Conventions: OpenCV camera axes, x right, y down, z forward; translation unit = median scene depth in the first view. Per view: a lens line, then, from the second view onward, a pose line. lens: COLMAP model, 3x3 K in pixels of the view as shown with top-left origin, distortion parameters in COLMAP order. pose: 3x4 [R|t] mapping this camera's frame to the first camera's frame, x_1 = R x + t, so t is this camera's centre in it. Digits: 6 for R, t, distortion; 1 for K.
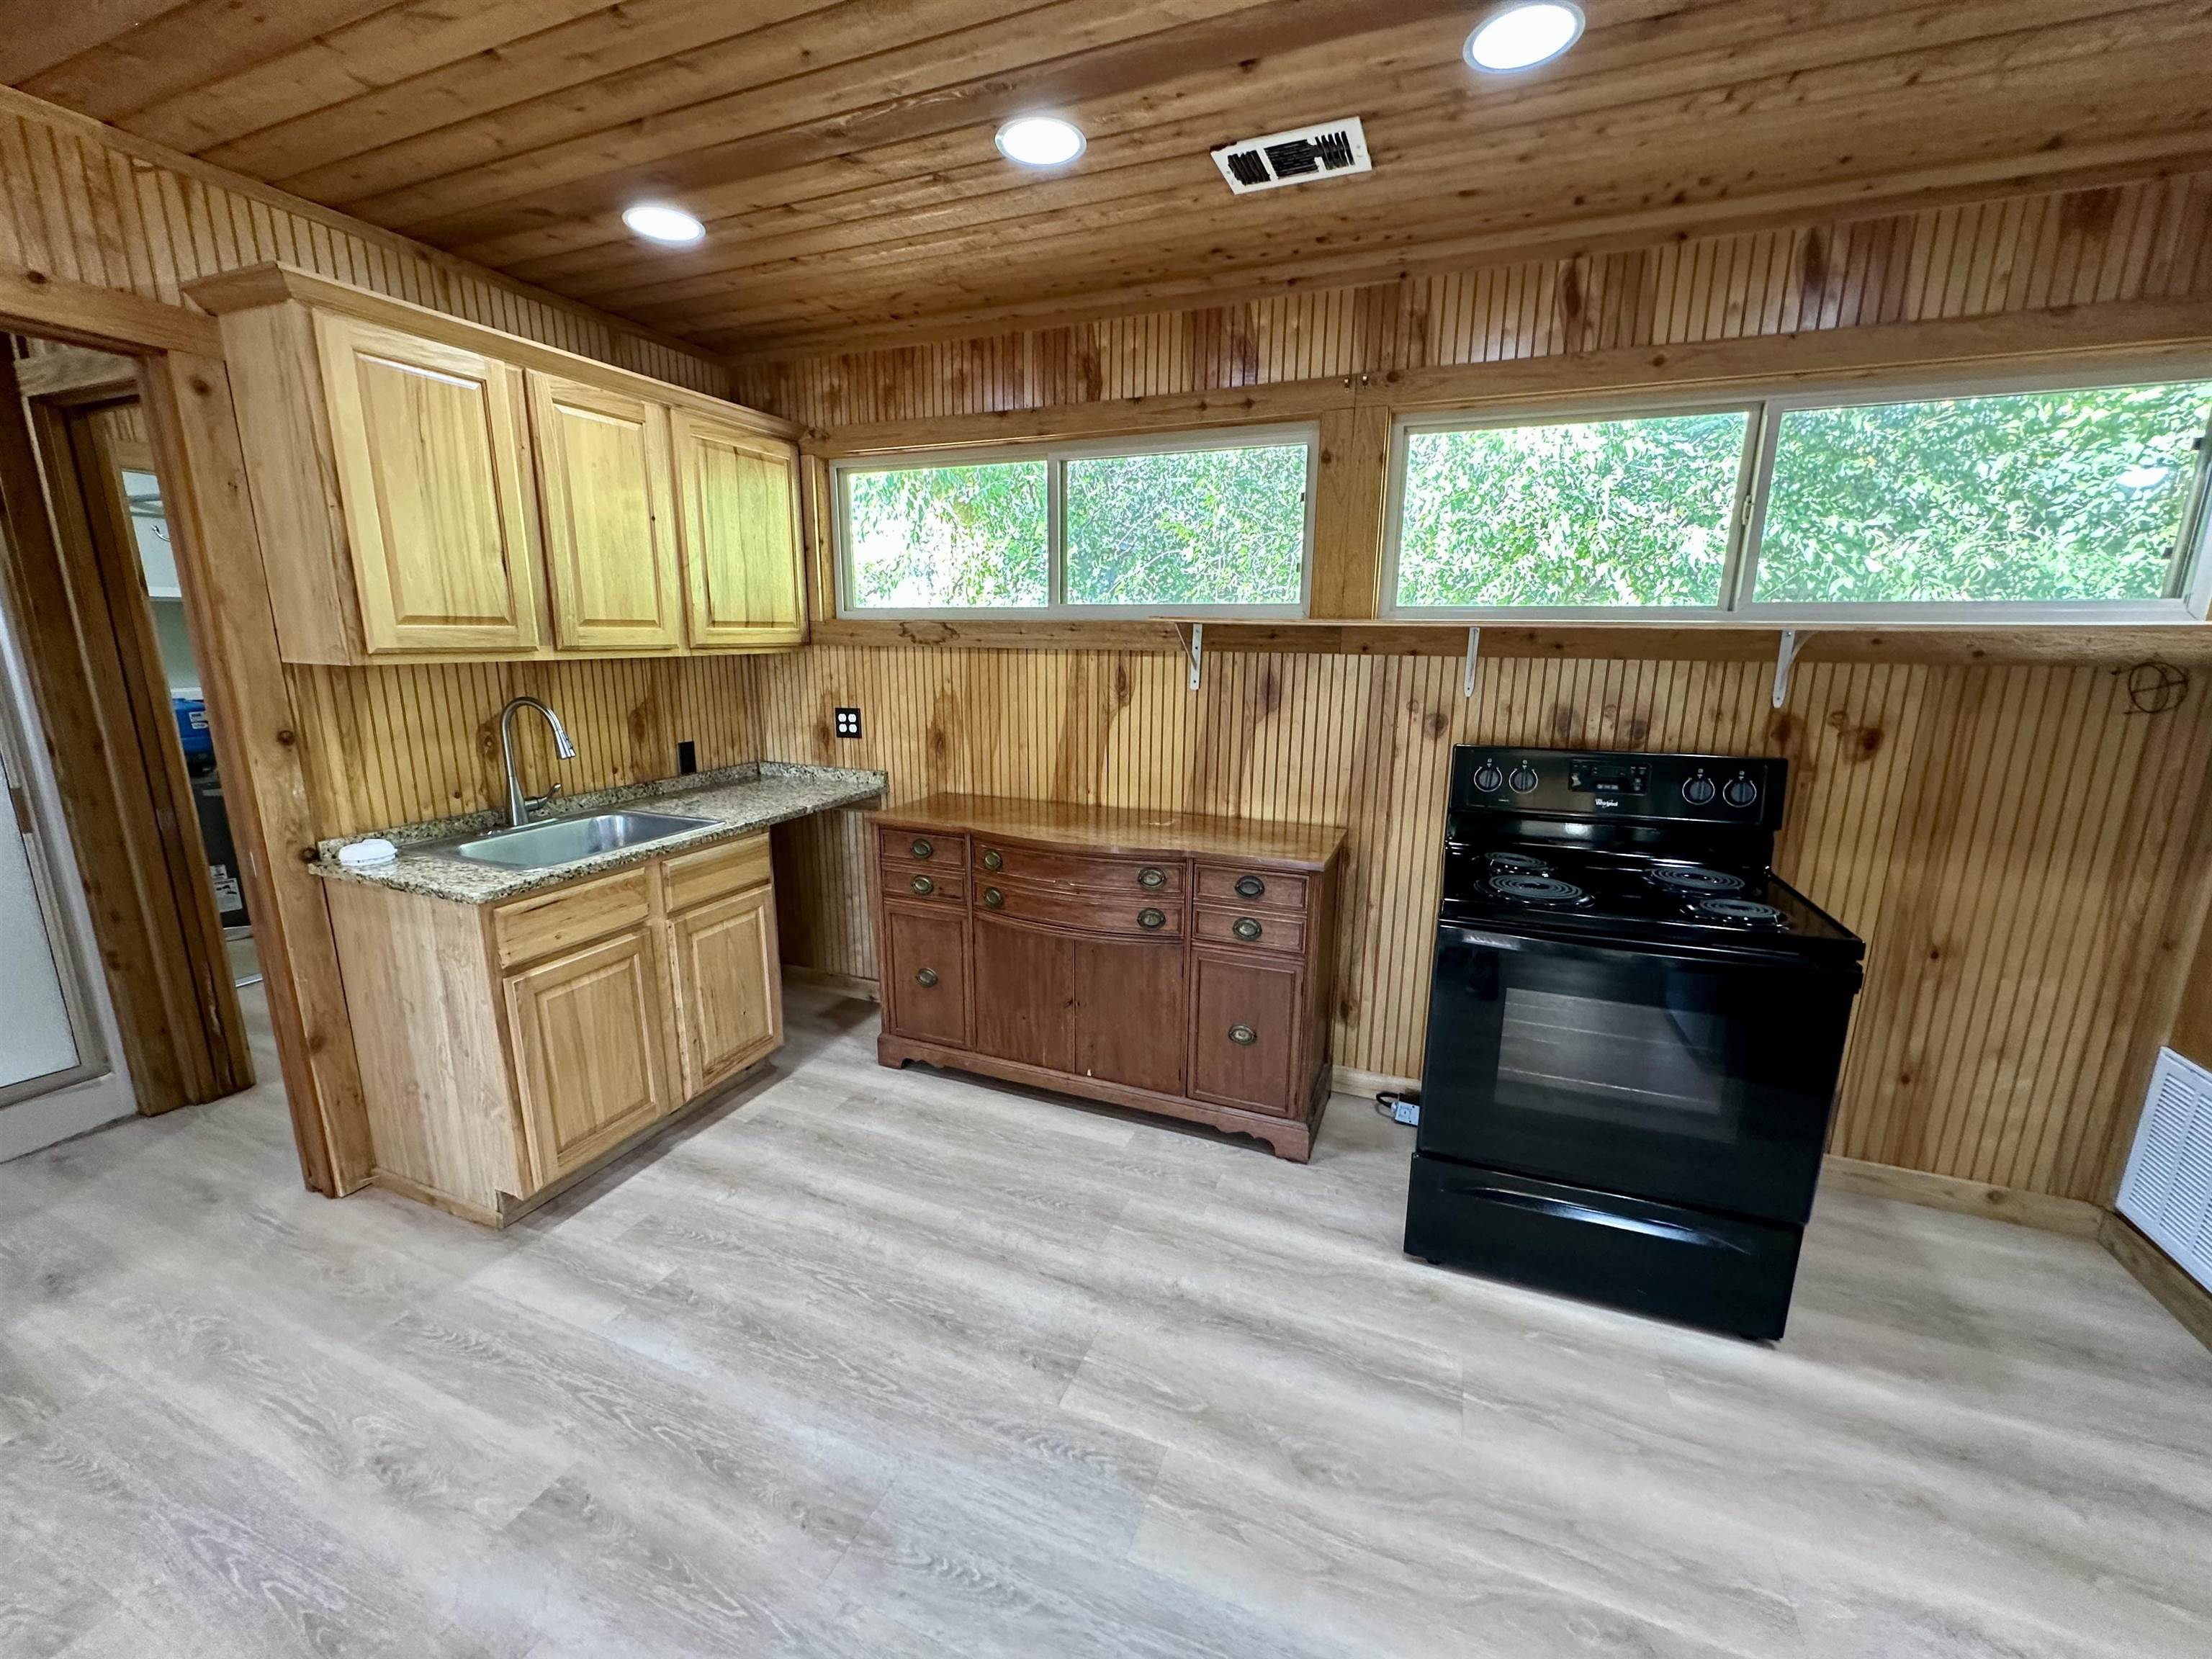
lens RADIAL K [[880.7, 0, 1104.6], [0, 880.7, 827.8], [0, 0, 1]] dist [-0.004007, 0.000544]
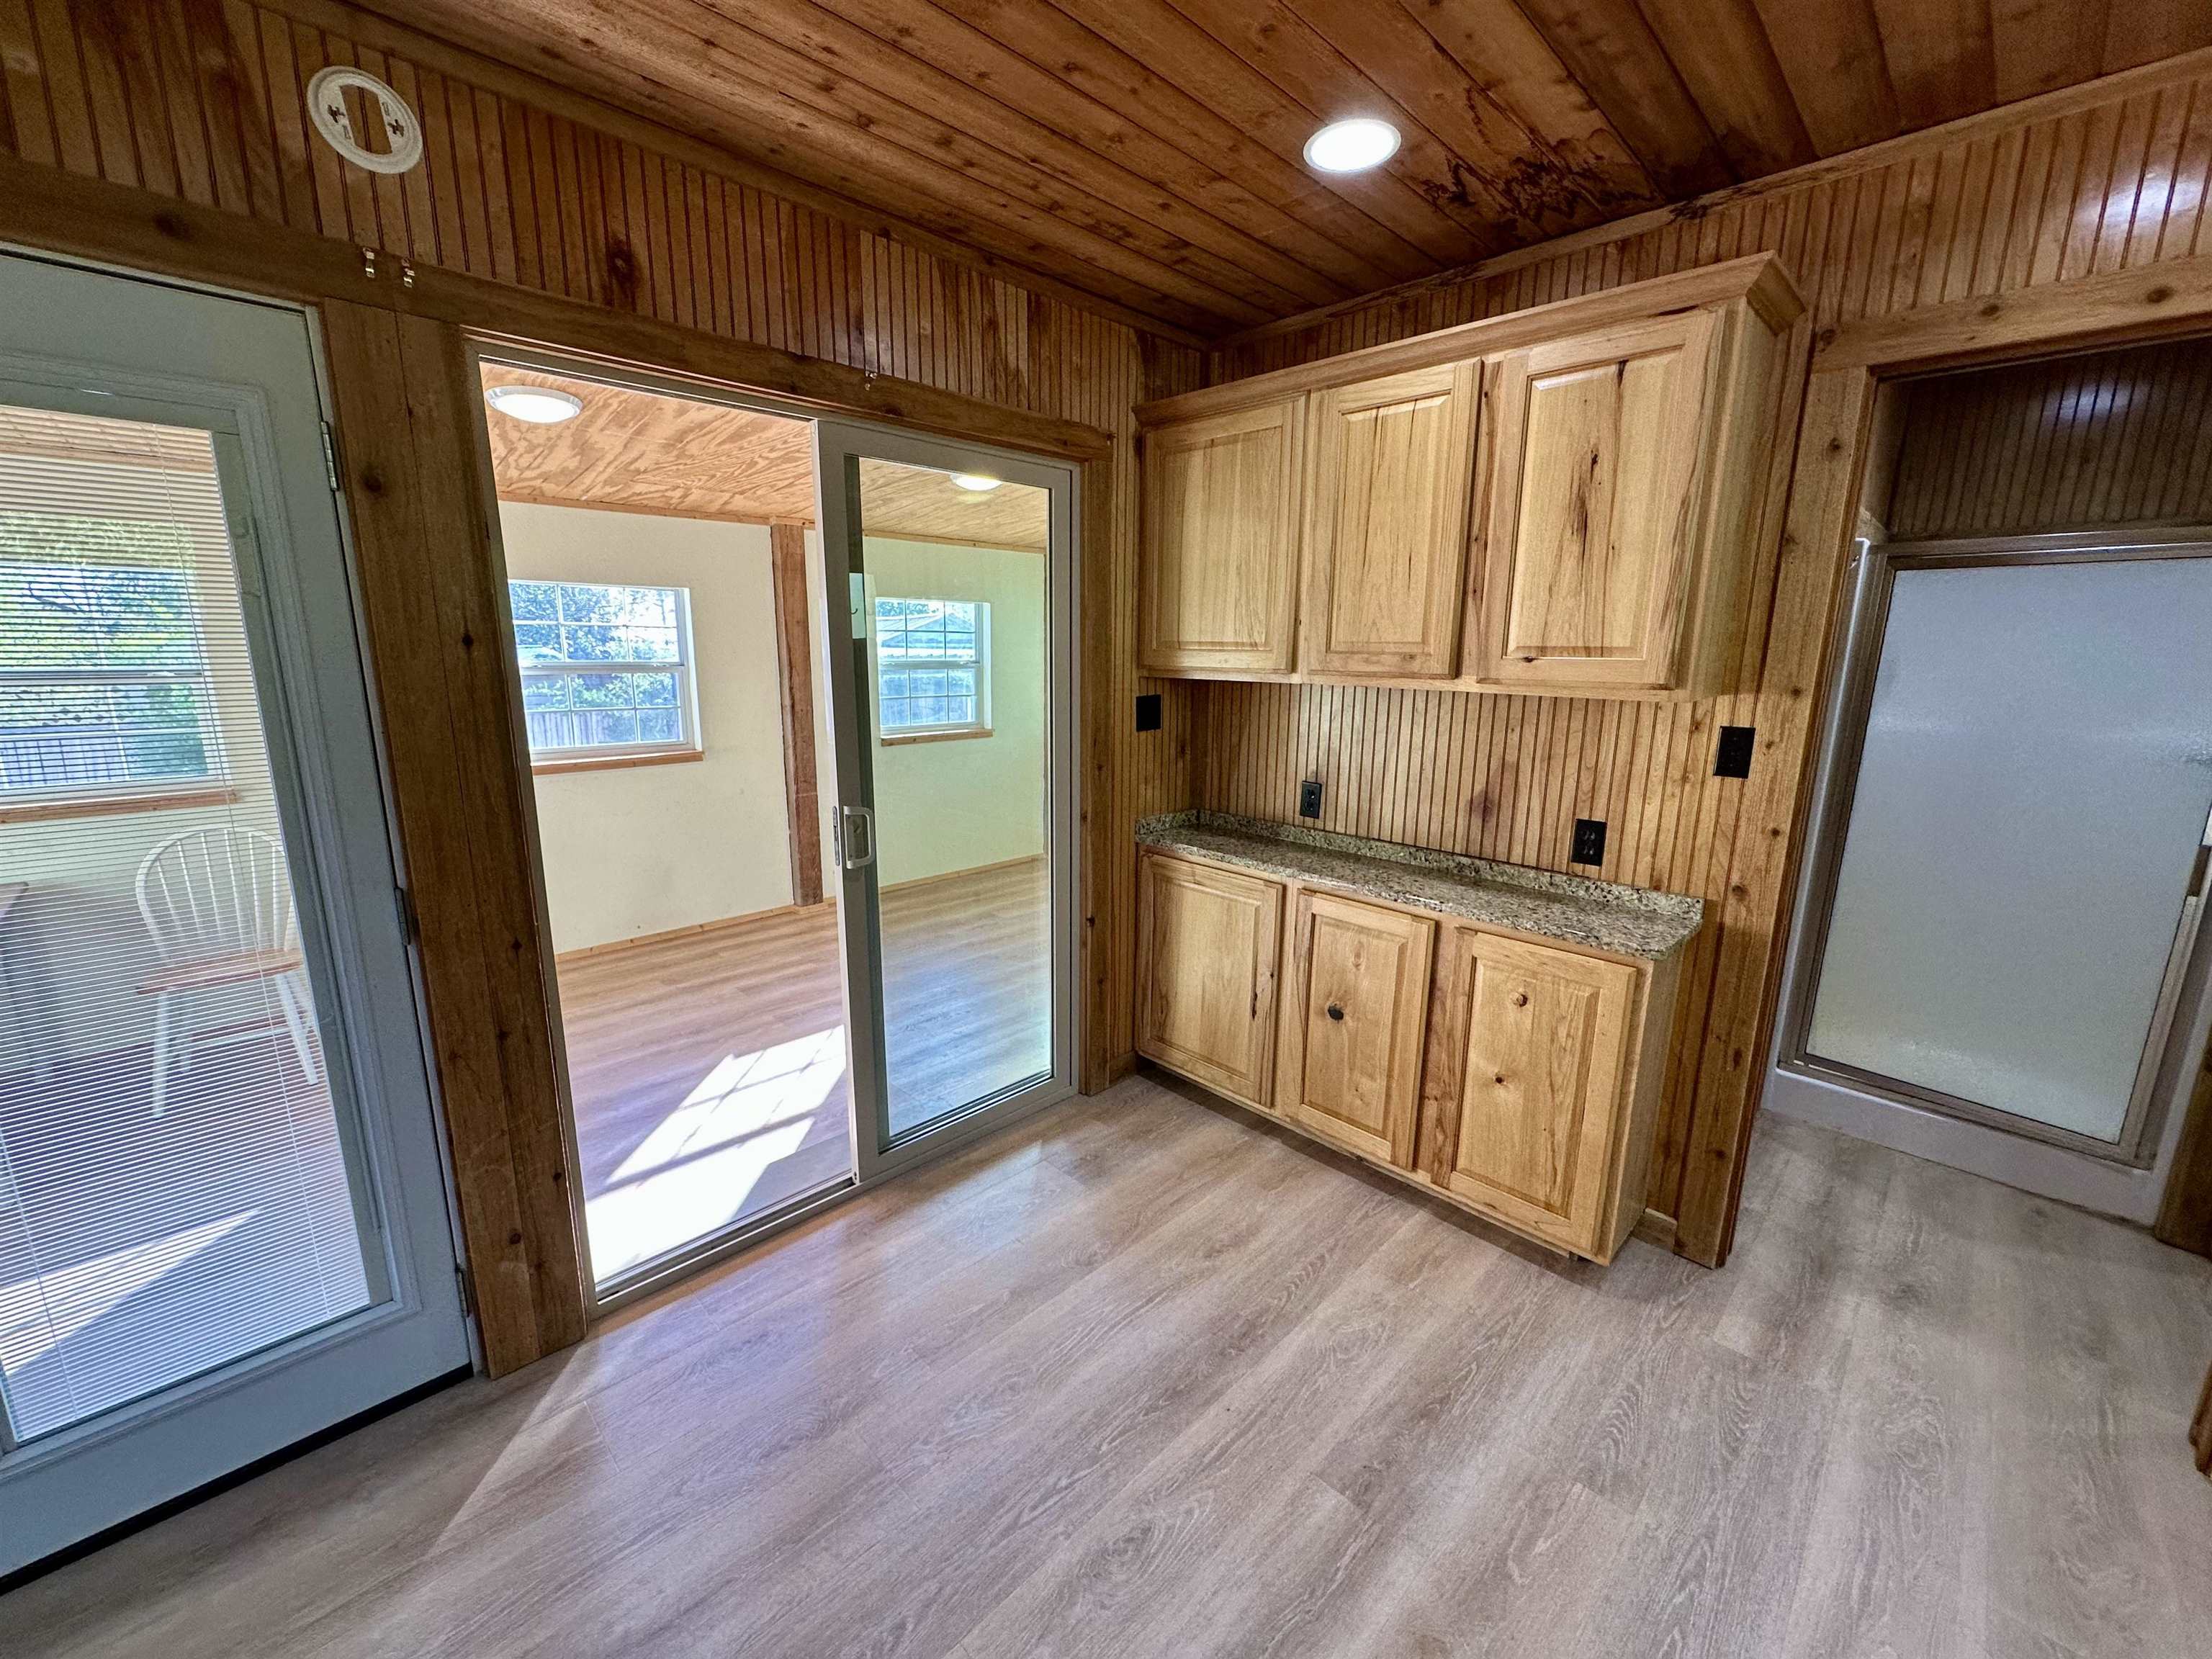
lens RADIAL K [[880.7, 0, 1104.6], [0, 880.7, 827.8], [0, 0, 1]] dist [-0.004007, 0.000544]
pose [[-0.392572, 0.171583, -0.903574, 0.016406], [-0.213227, 0.938697, 0.270892, -0.063839], [0.894663, 0.299011, -0.331919, 0.267509]]
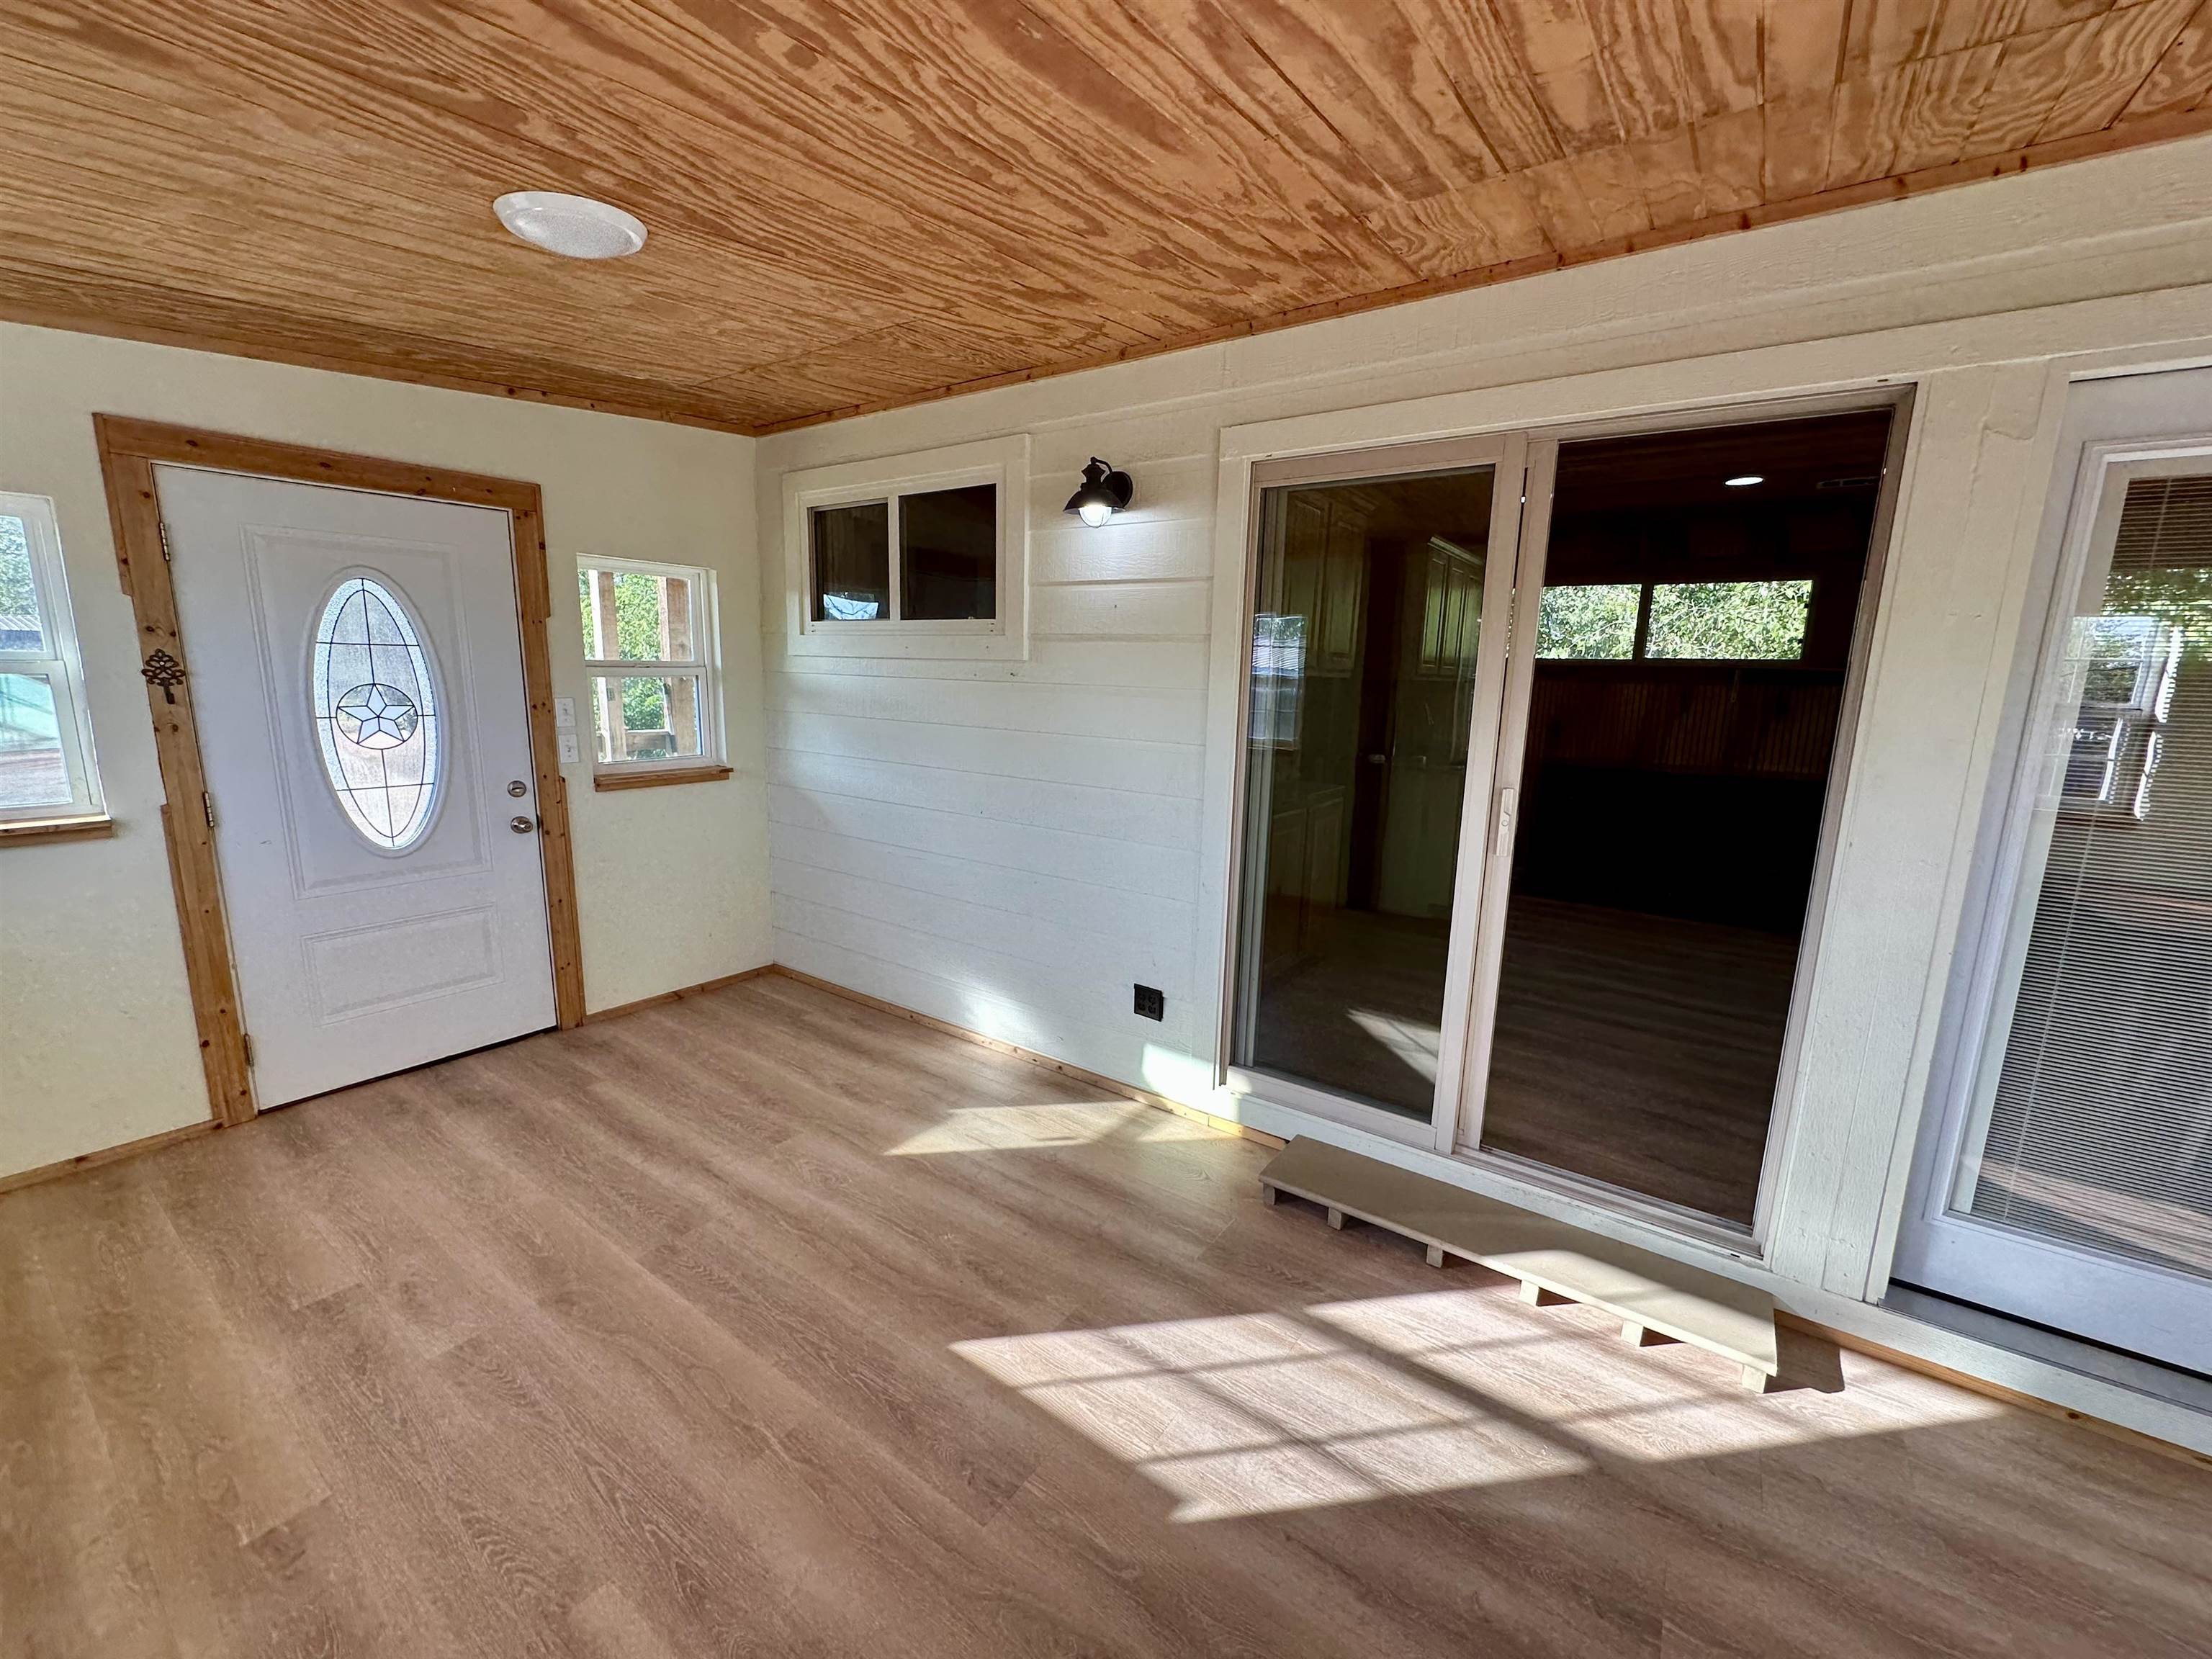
lens RADIAL K [[877.4, 0, 1105.5], [0, 877.4, 831.5], [0, 0, 1]] dist [-0.004114, -0.000349]
pose [[0.976942, 0.052069, -0.207060, -0.920914], [-0.060143, 0.997648, -0.032886, 0.319705], [0.204860, 0.044581, 0.977775, -1.313011]]
